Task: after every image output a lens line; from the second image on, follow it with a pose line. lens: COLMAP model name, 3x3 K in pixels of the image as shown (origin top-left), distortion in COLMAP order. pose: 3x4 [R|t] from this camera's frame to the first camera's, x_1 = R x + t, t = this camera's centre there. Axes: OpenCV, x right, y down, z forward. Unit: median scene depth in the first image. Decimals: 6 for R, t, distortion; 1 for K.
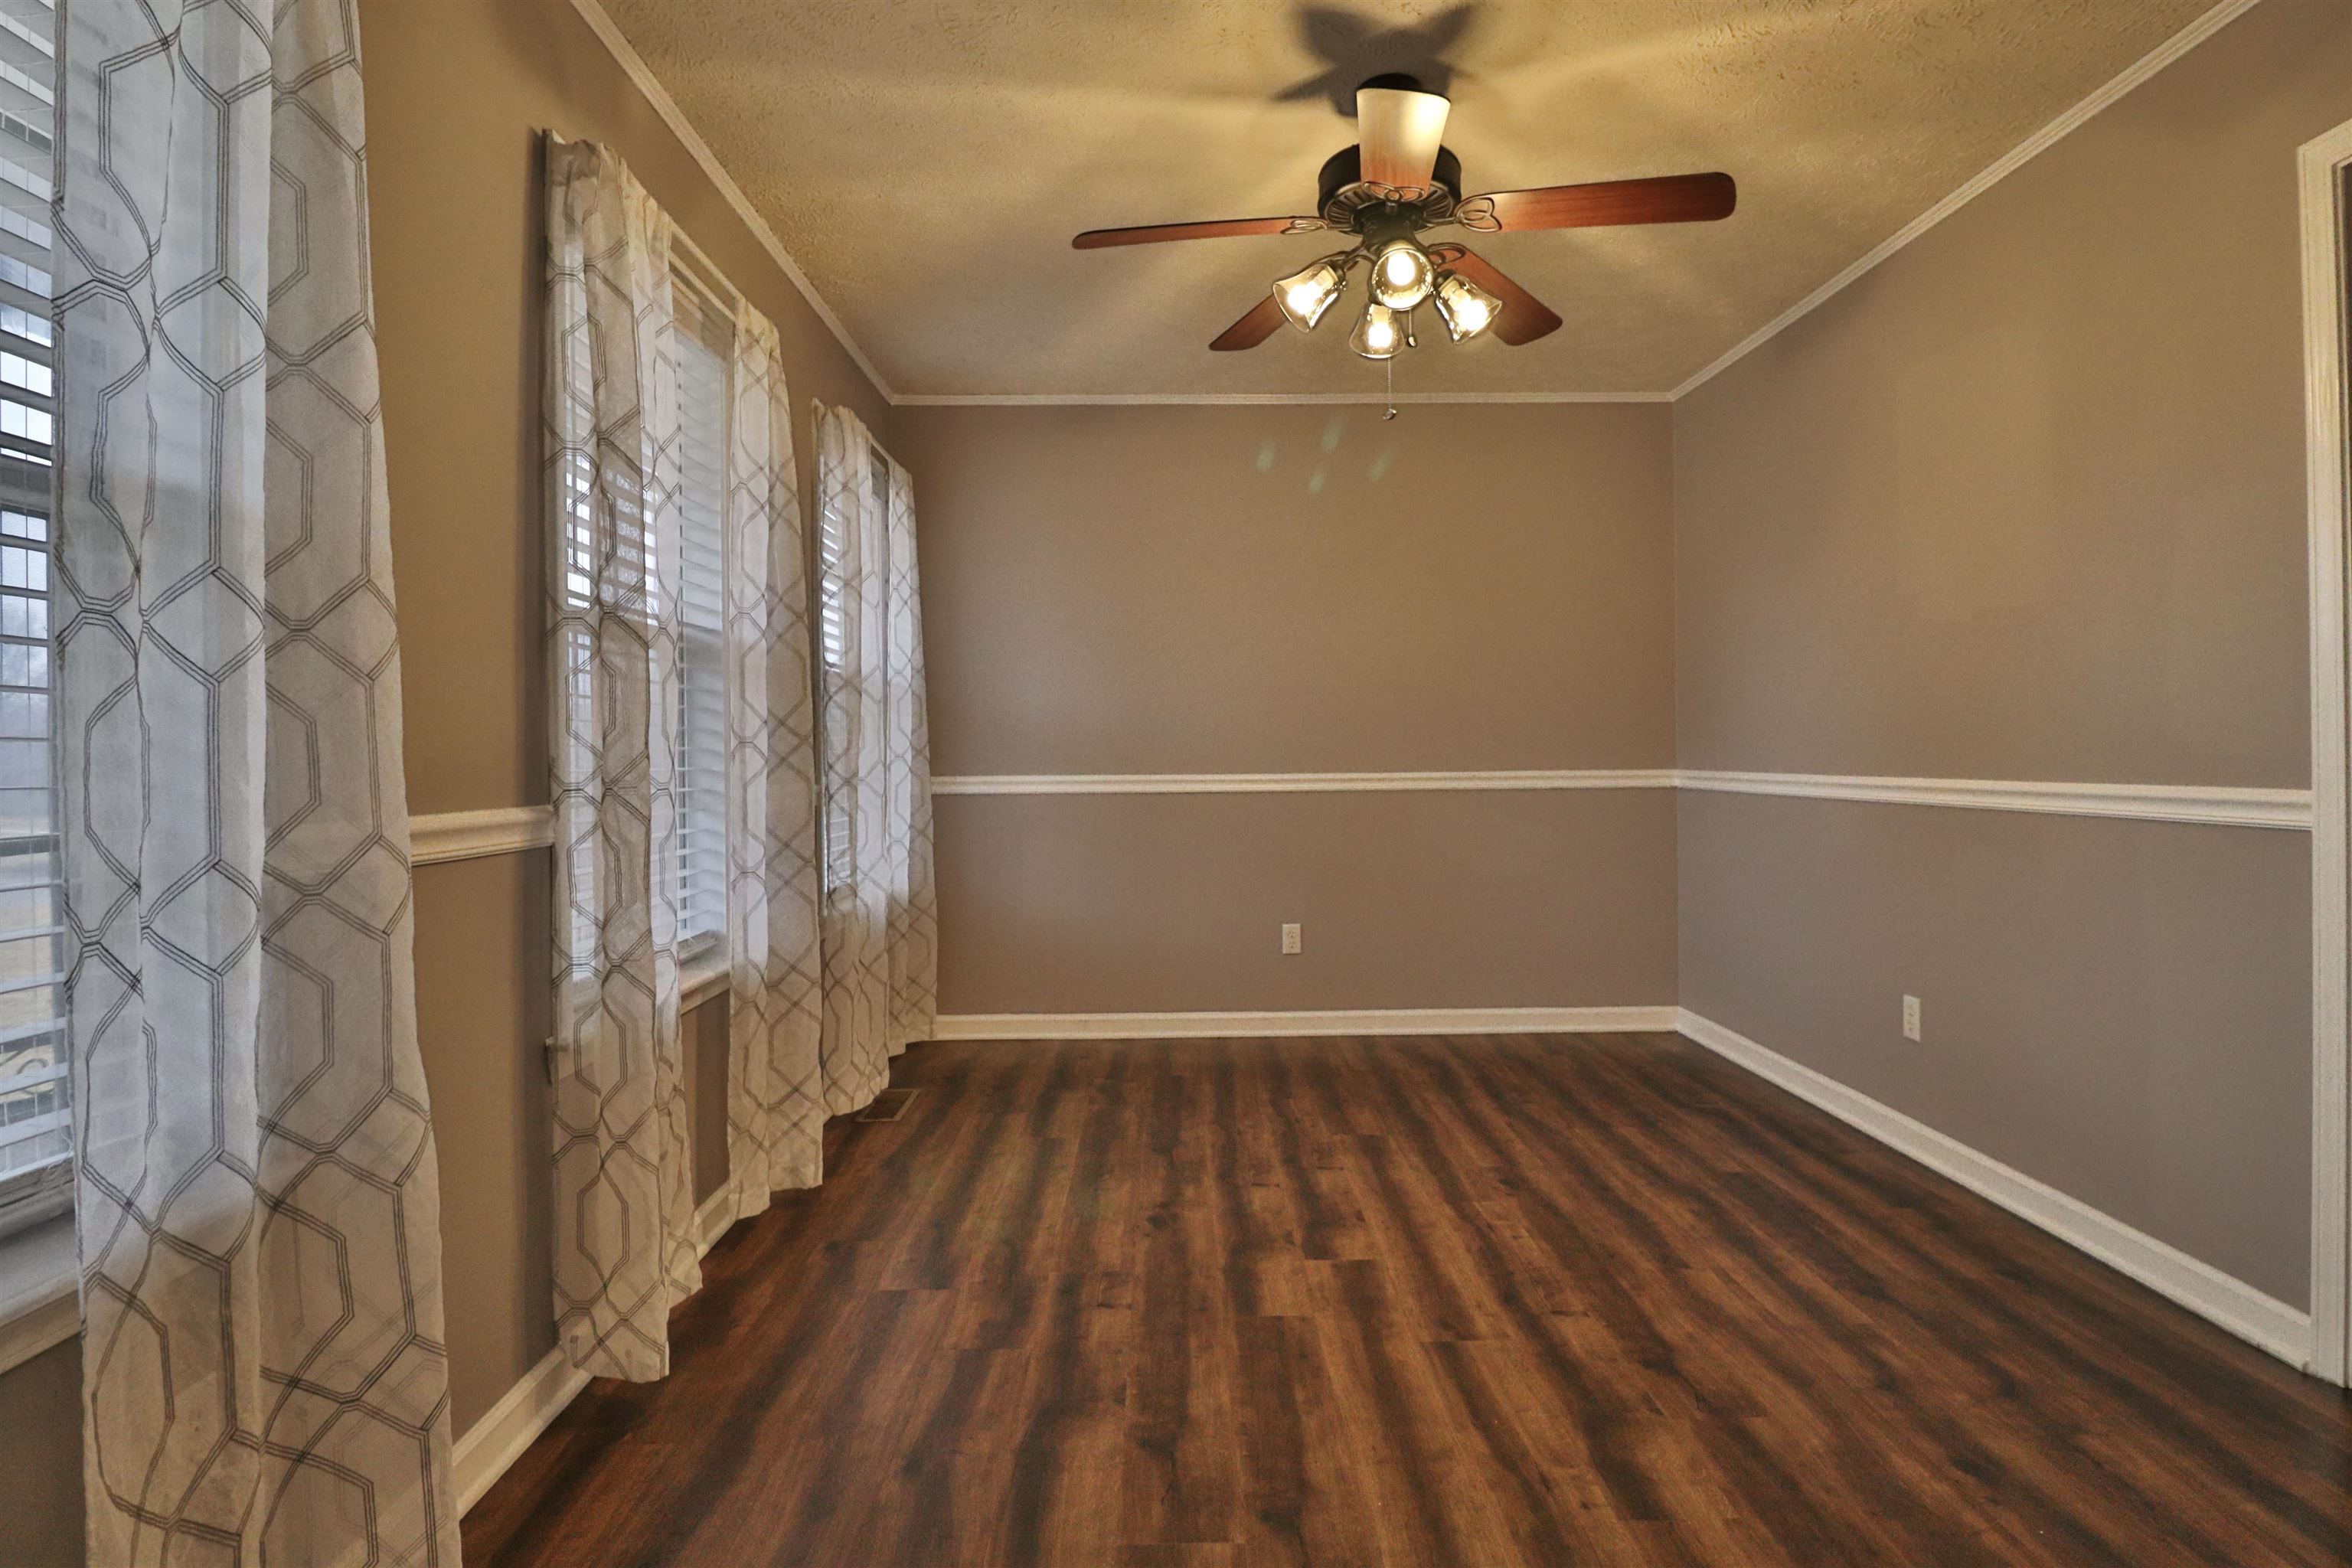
lens RADIAL K [[1212.1, 0, 1187.8], [0, 1212.1, 747.7], [0, 0, 1]] dist [0.000134, -0.014800]
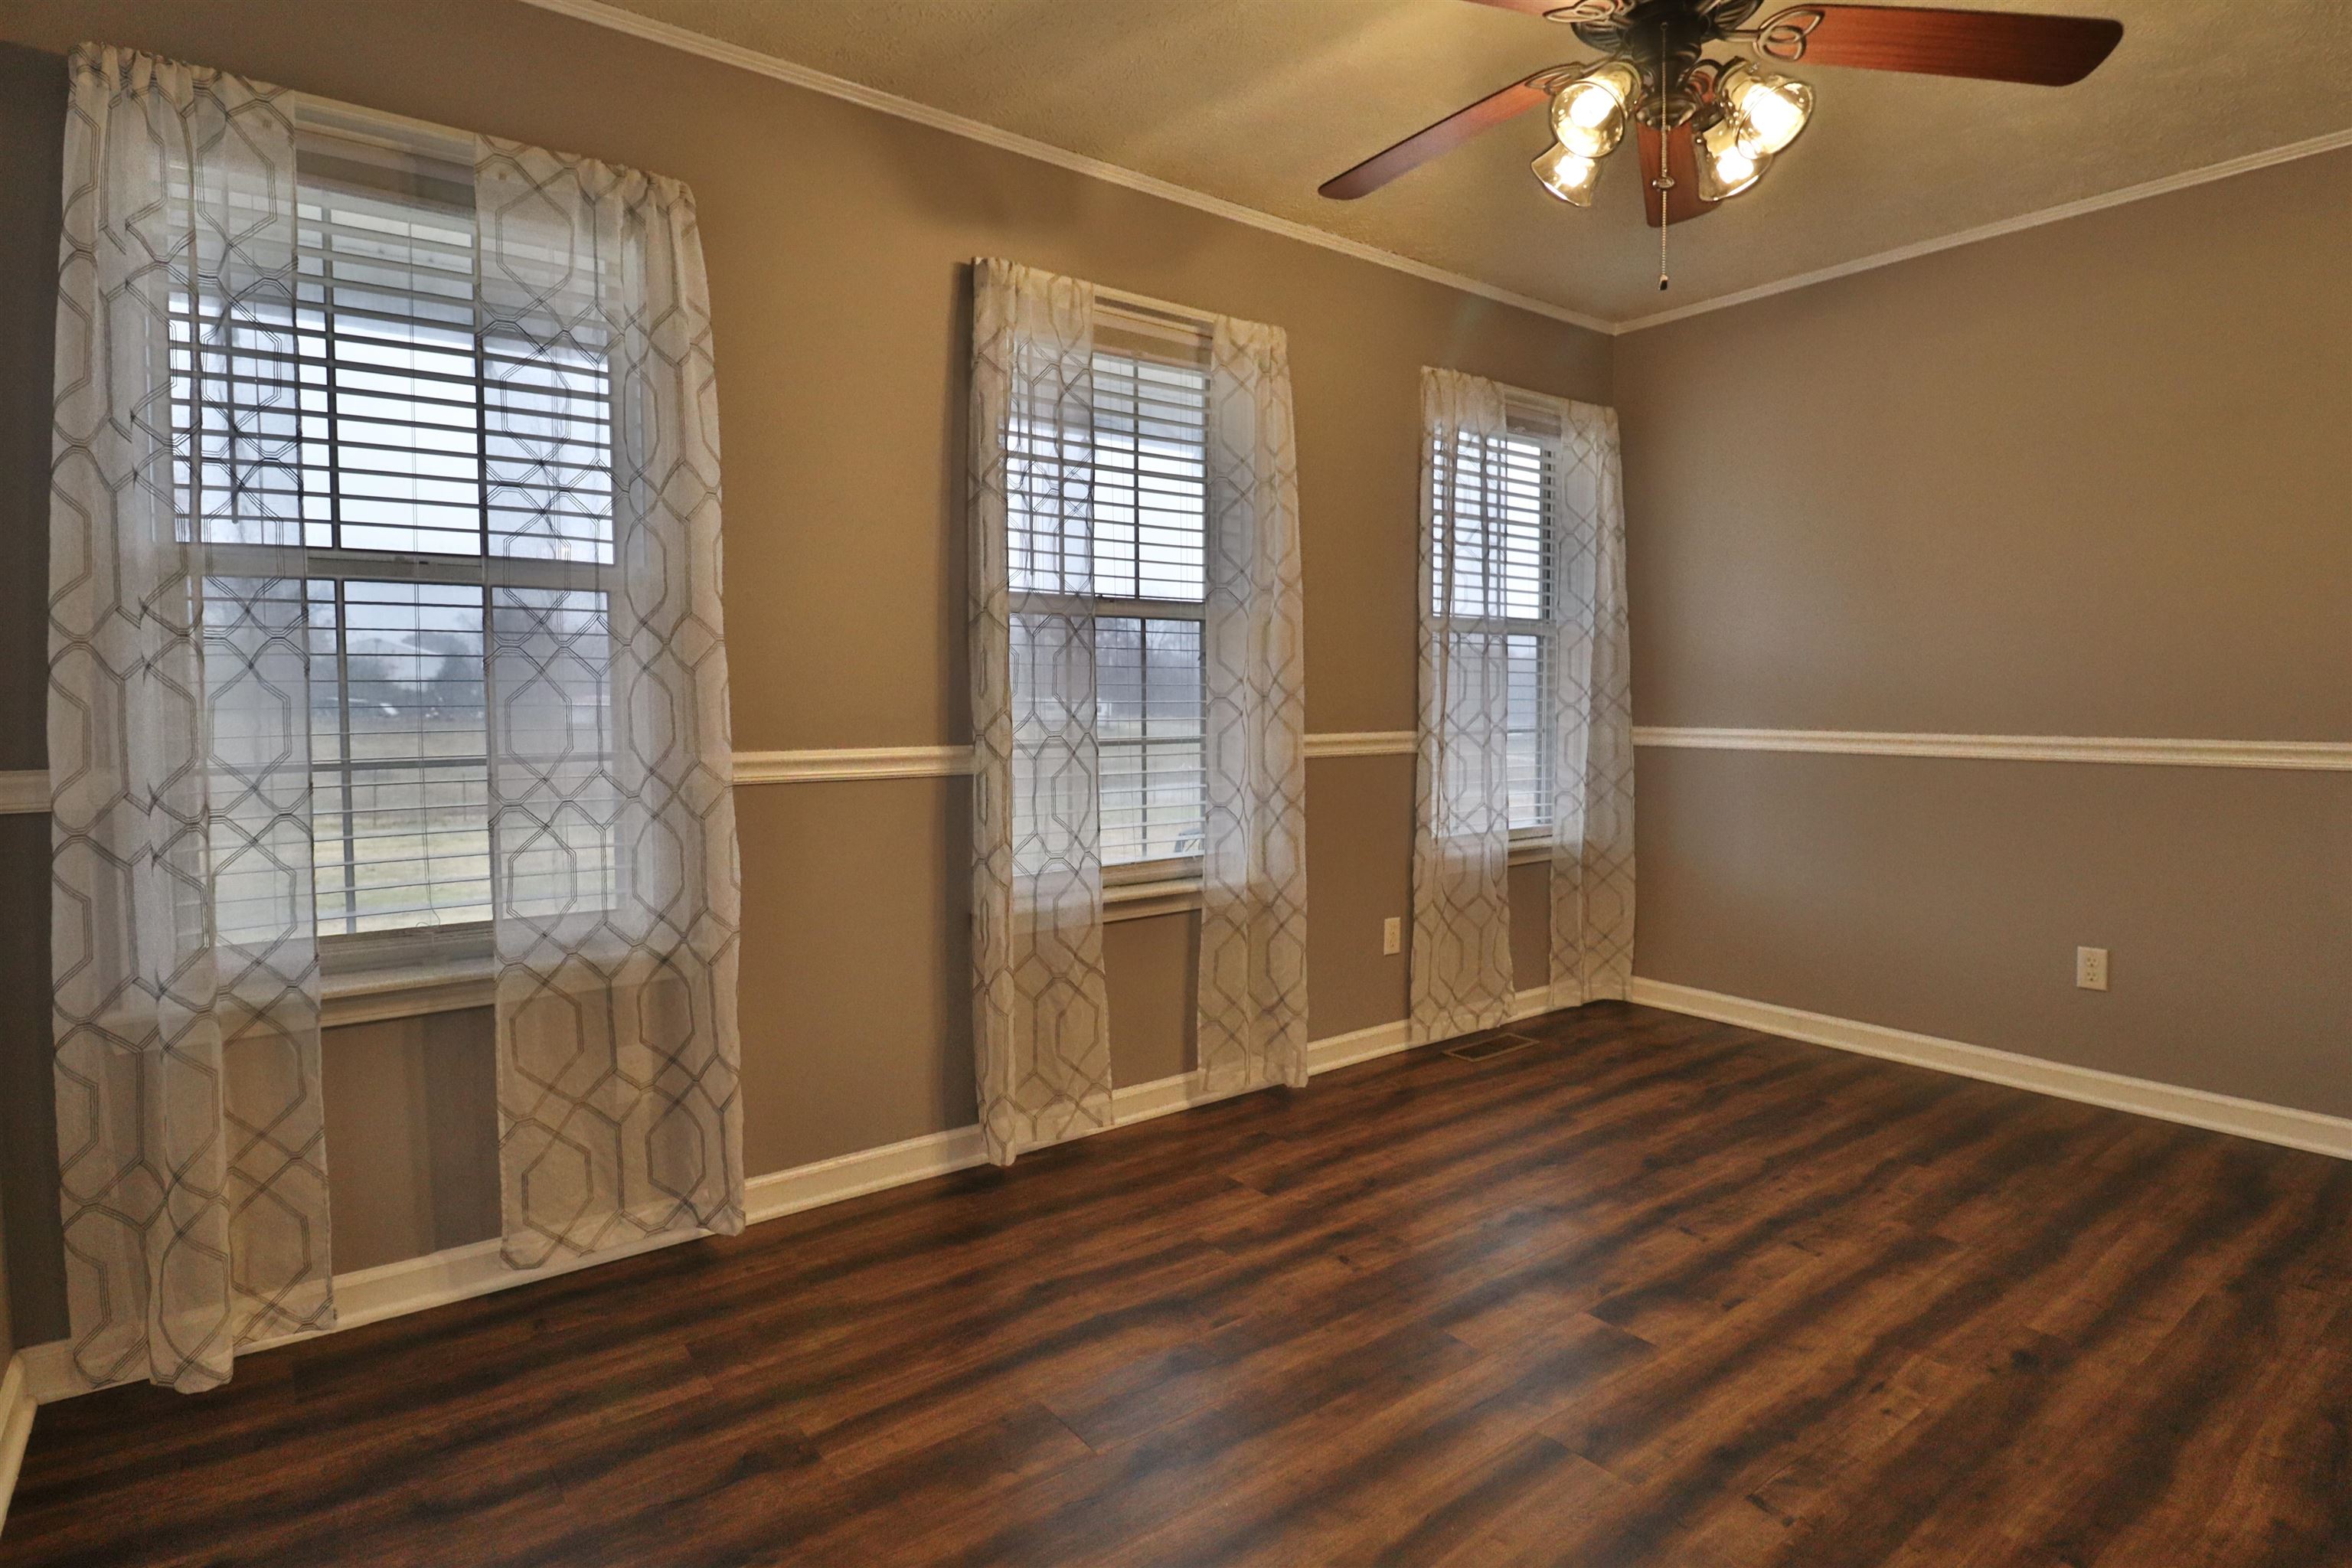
lens RADIAL K [[1212.1, 0, 1187.8], [0, 1212.1, 747.7], [0, 0, 1]] dist [0.000134, -0.014800]
pose [[0.595320, 0.041052, -0.802440, 0.585991], [0.003075, 0.998570, 0.053367, -0.018922], [0.803483, -0.034238, 0.594342, 0.278614]]
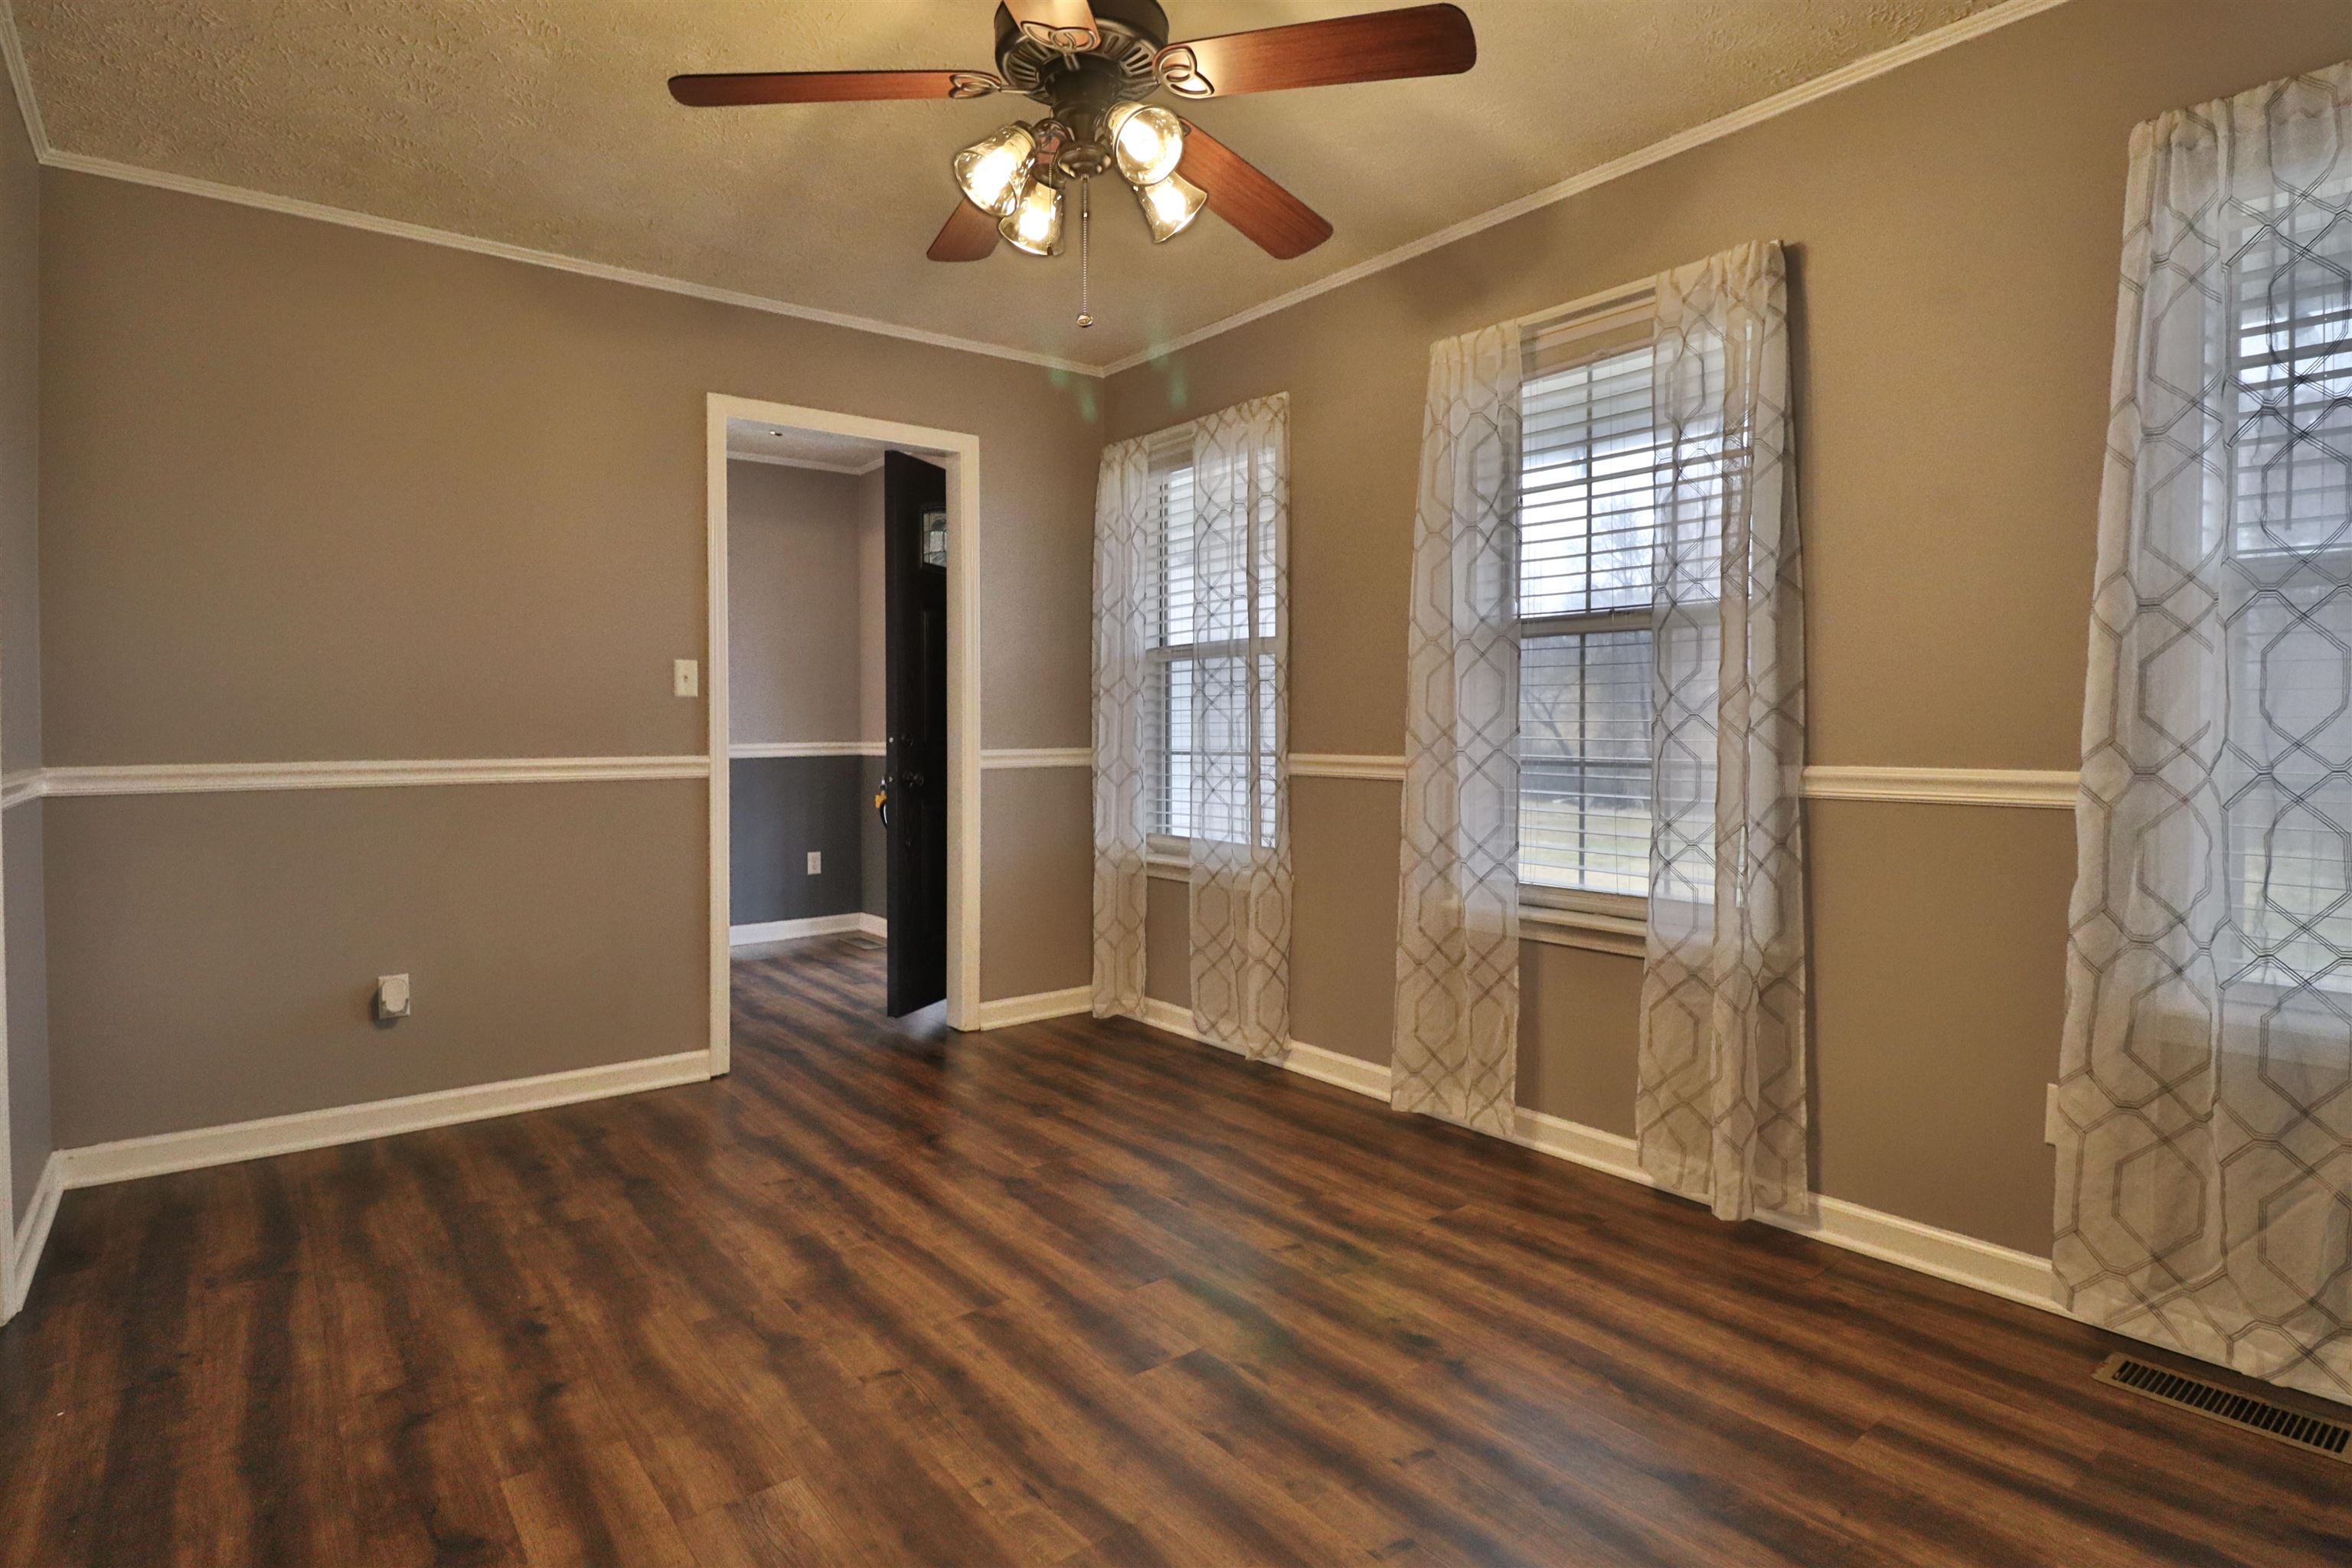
lens RADIAL K [[1212.1, 0, 1187.8], [0, 1212.1, 747.7], [0, 0, 1]] dist [0.000134, -0.014800]
pose [[-0.794763, 0.020755, -0.606565, 0.583423], [0.011503, 0.999751, 0.019136, -0.001345], [0.606811, 0.008231, -0.794803, 1.613464]]
